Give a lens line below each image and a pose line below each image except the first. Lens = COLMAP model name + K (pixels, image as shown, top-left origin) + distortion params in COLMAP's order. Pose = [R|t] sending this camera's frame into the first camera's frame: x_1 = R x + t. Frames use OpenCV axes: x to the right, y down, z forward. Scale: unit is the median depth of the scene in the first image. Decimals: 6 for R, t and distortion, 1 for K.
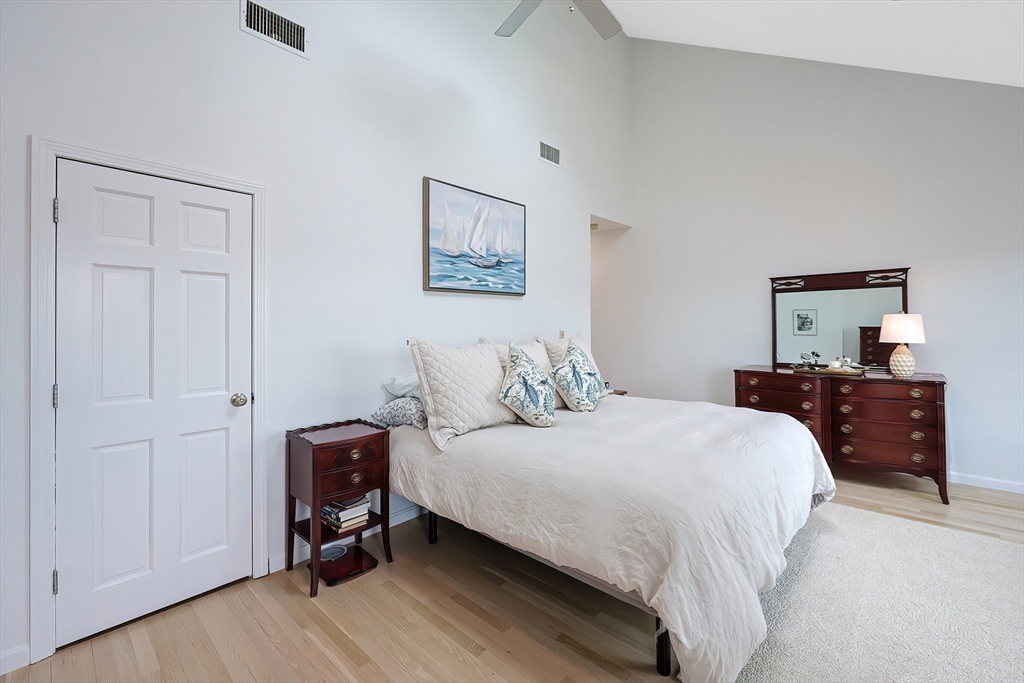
lens RADIAL K [[437.9, 0, 515.9], [0, 437.9, 345.7], [0, 0, 1]] dist [-0.001091, -0.000037]
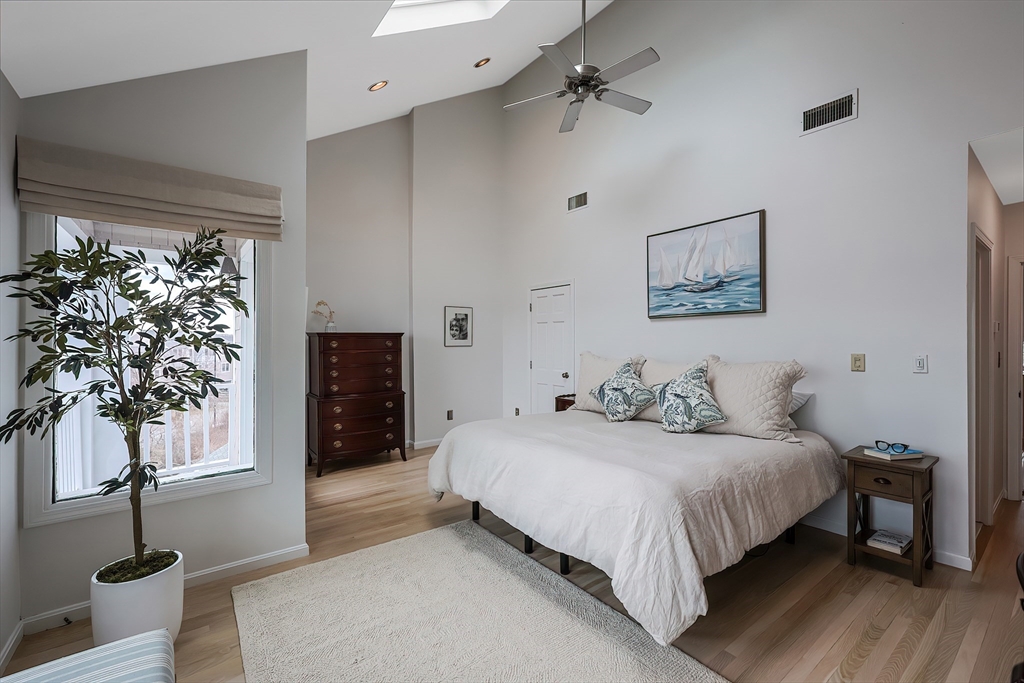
lens RADIAL K [[437.9, 0, 515.9], [0, 437.9, 345.7], [0, 0, 1]] dist [-0.001091, -0.000037]
pose [[-0.169305, 0.032626, -0.985024, 1.093446], [-0.027457, 0.998908, 0.037805, -0.074267], [0.985181, 0.033446, -0.168224, 0.743897]]
